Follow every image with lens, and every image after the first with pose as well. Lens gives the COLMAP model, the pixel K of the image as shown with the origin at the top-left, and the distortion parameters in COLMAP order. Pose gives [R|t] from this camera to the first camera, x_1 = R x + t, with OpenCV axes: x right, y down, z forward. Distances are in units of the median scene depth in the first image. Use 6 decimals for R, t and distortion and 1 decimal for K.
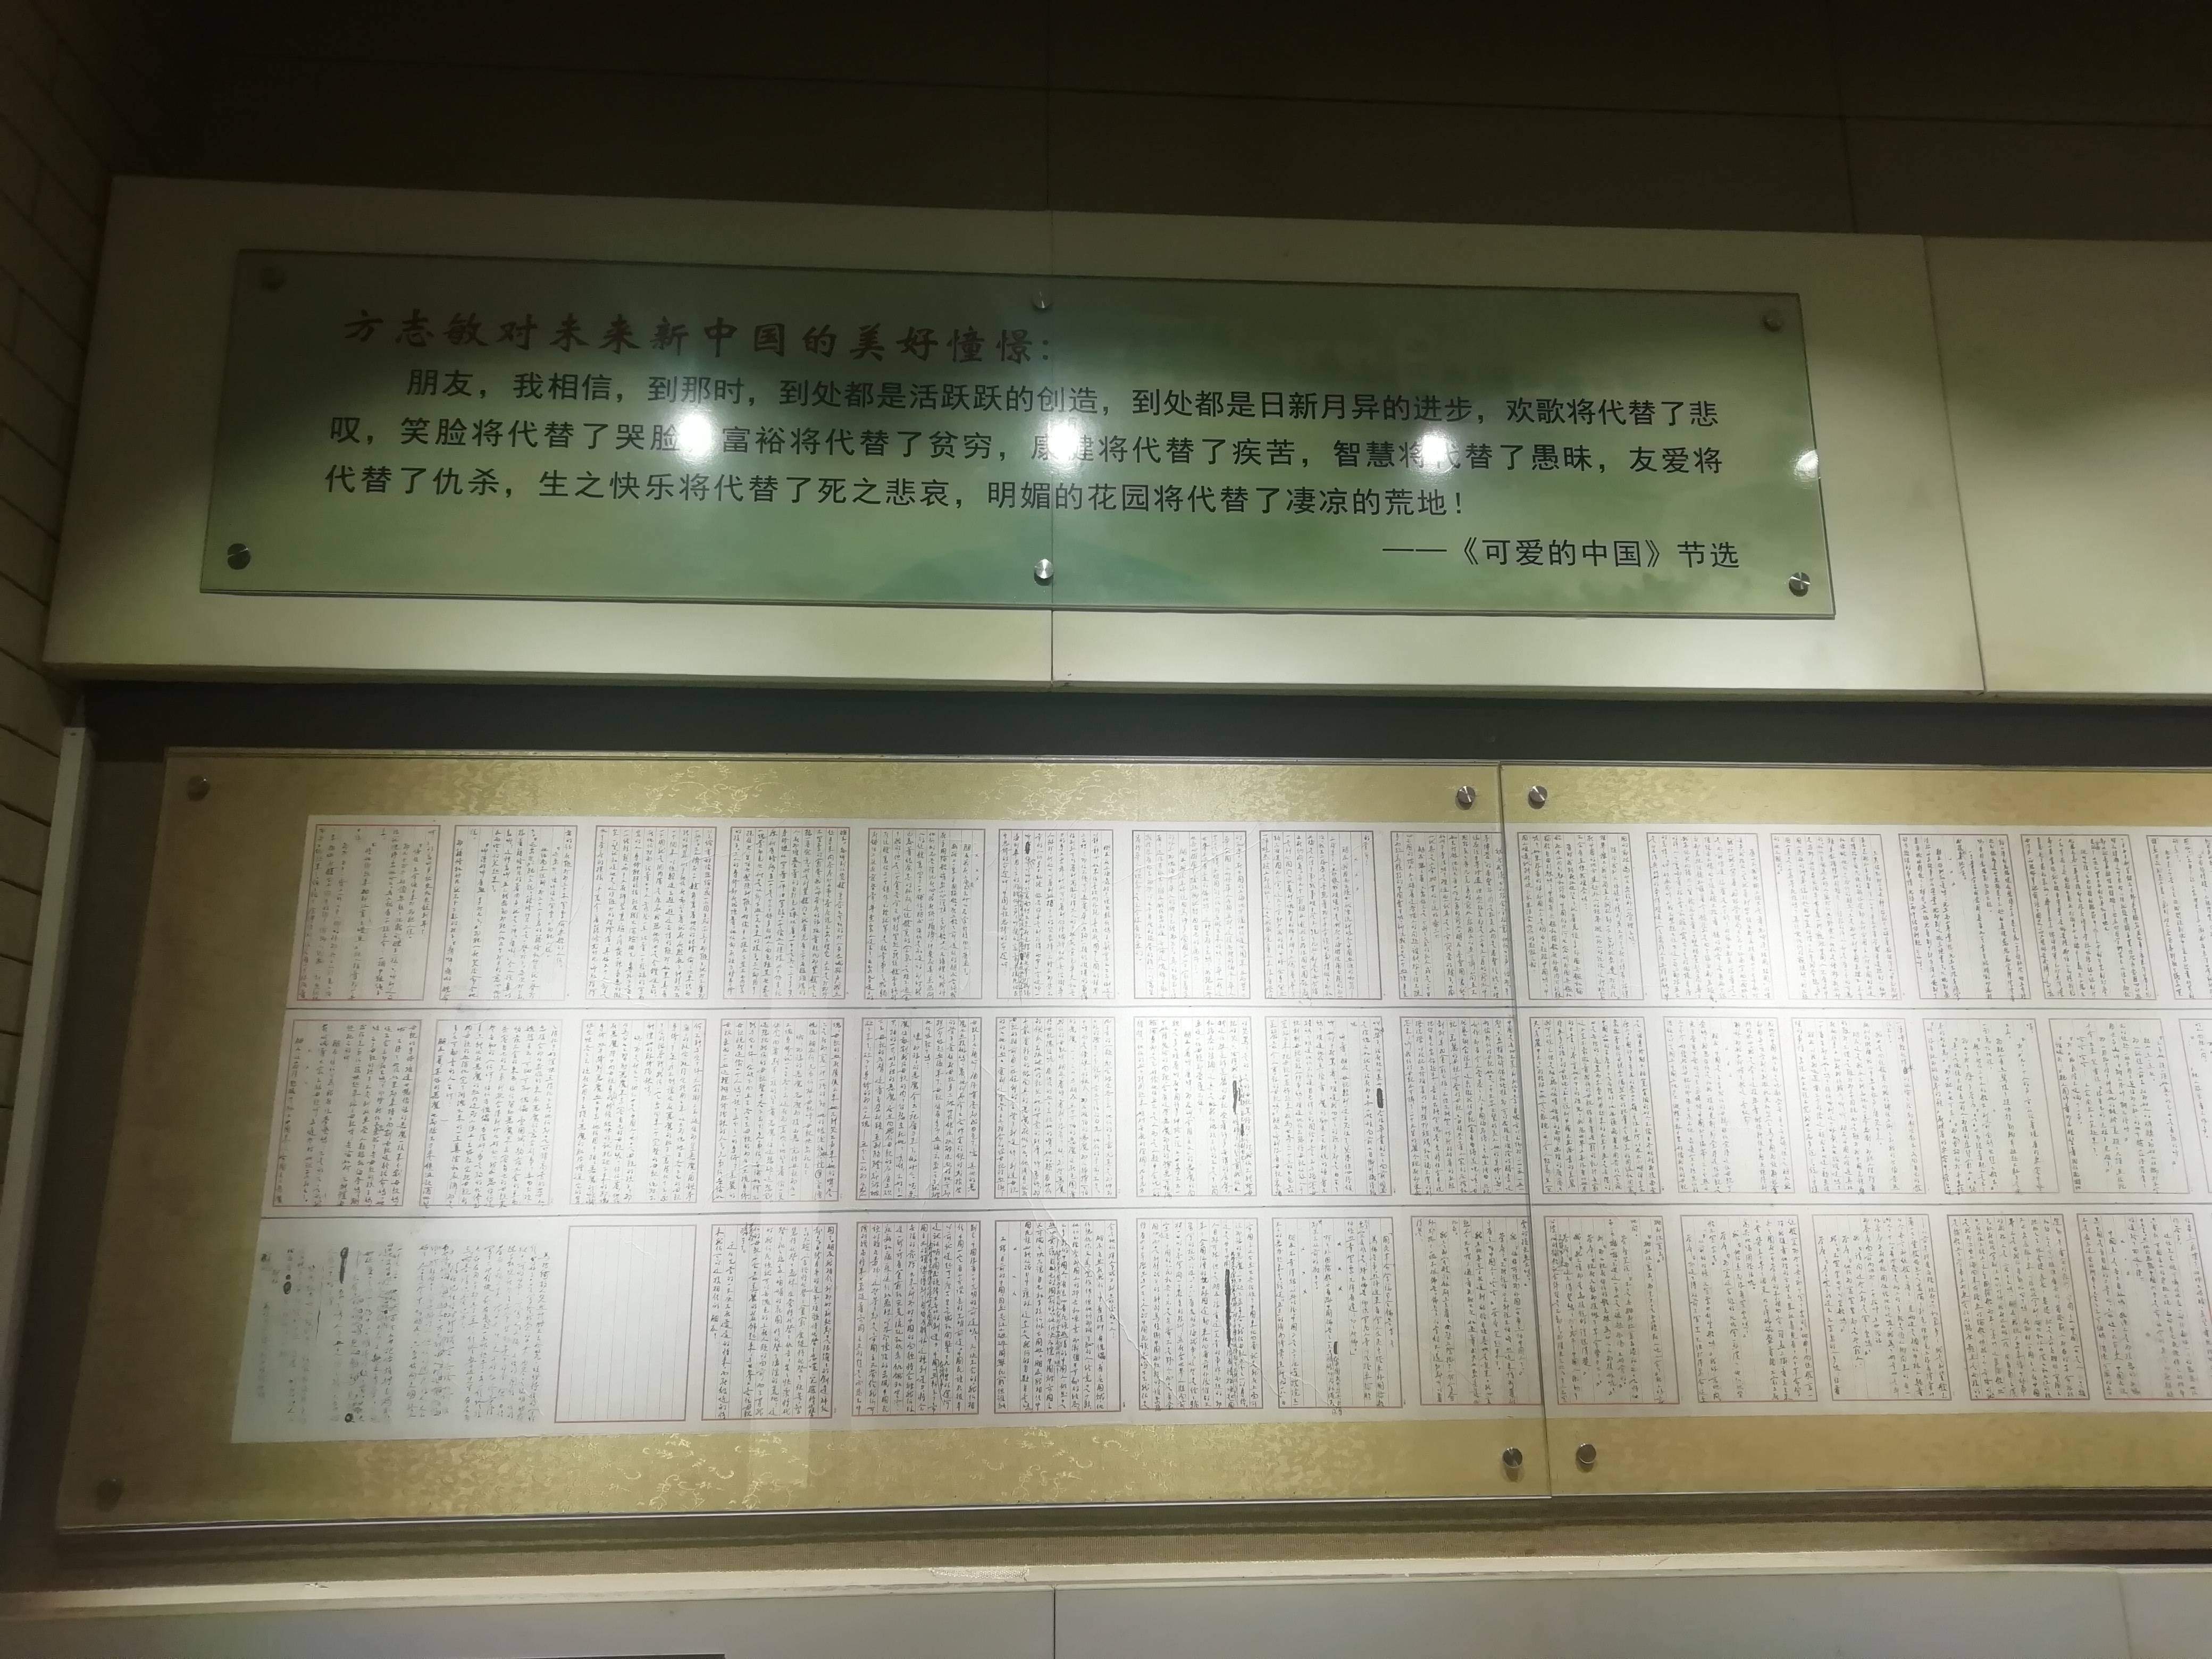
lens RADIAL K [[1644.0, 0, 1106.0], [0, 1644.0, 829.5], [0, 0, 1]] dist [0.059883, -0.077786]
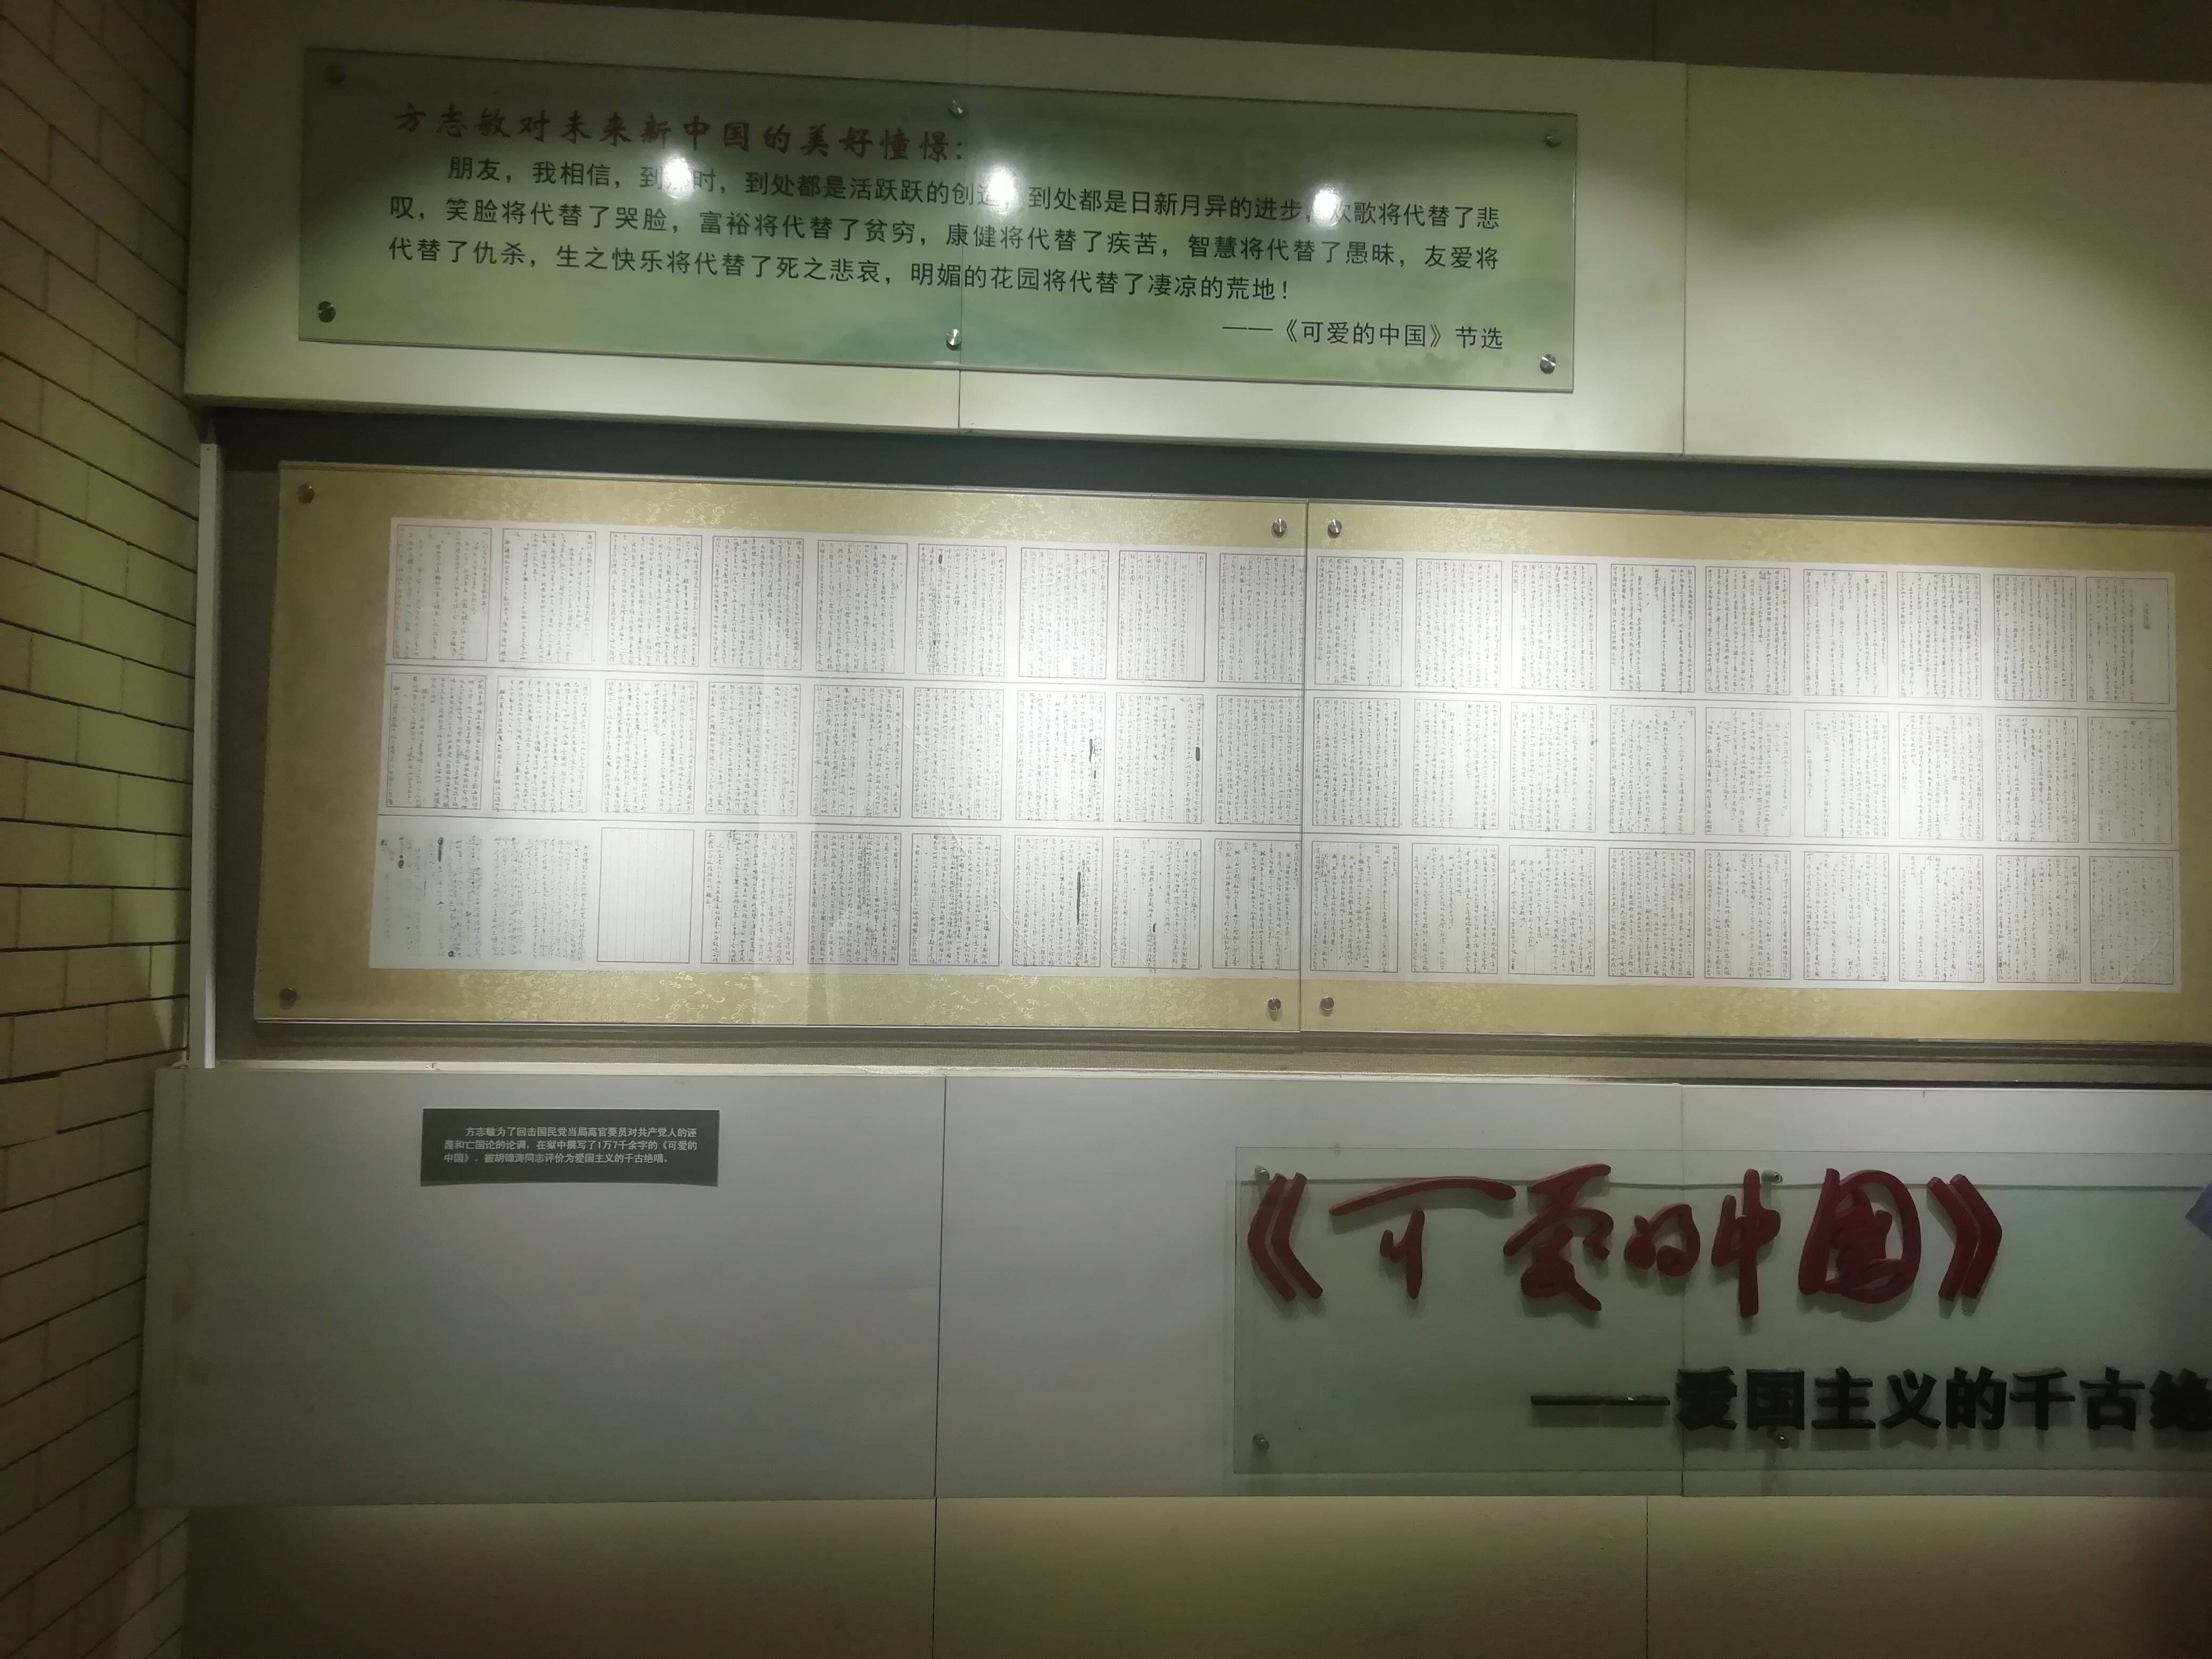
lens RADIAL K [[1644.0, 0, 1106.0], [0, 1644.0, 829.5], [0, 0, 1]] dist [0.059883, -0.077786]
pose [[0.999632, 0.026066, 0.007462, 0.081305], [-0.027009, 0.981472, 0.189691, -0.030181], [-0.002380, -0.189822, 0.981816, -0.335214]]
